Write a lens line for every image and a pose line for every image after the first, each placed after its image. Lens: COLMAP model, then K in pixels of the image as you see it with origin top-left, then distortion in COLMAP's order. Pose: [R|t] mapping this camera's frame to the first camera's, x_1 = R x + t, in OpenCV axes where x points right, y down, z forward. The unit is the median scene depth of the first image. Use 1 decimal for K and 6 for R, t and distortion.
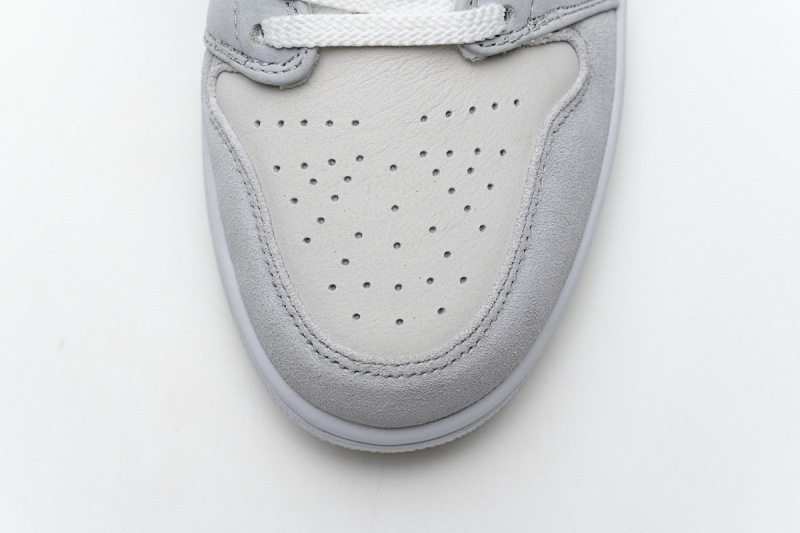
lens RADIAL K [[1576.1, 0, 399.4], [0, 1576.1, 248.9], [0, 0, 1]] dist [-0.014696, 0.307590]
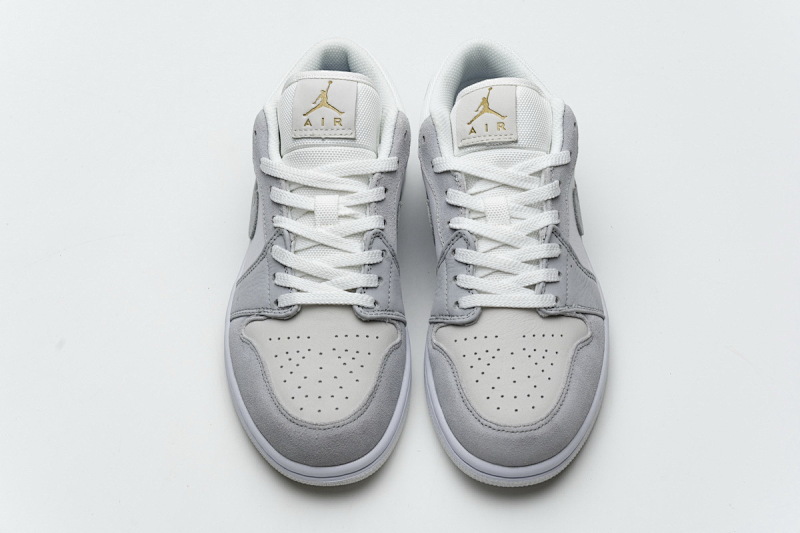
lens RADIAL K [[1576.1, 0, 399.4], [0, 1576.1, 248.9], [0, 0, 1]] dist [-0.014696, 0.307590]
pose [[0.999541, -0.002044, -0.030225, -0.104551], [-0.012370, 0.883215, -0.468805, 0.954371], [0.027654, 0.468964, 0.882784, -1.243287]]
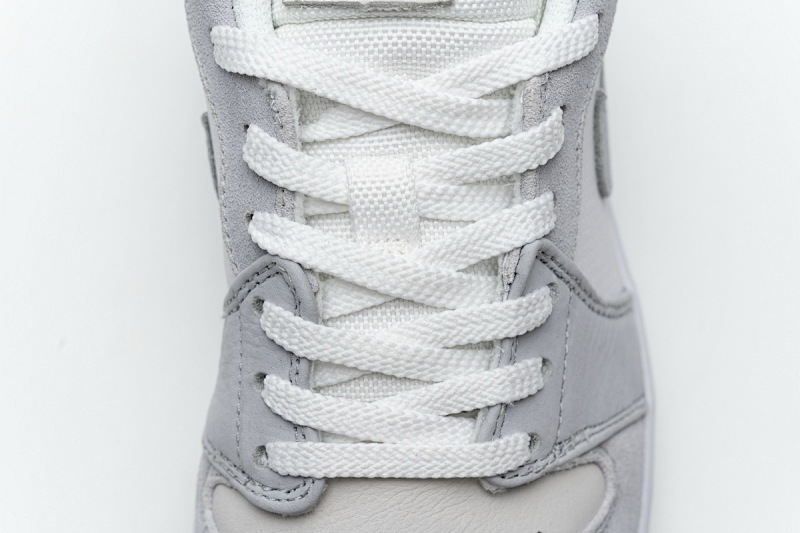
lens RADIAL K [[1576.1, 0, 399.4], [0, 1576.1, 248.9], [0, 0, 1]] dist [-0.014696, 0.307590]
pose [[0.999162, 0.040129, 0.008083, -0.021637], [-0.038860, 0.991906, -0.120886, -0.148627], [-0.012869, 0.120470, 0.992634, 0.071157]]
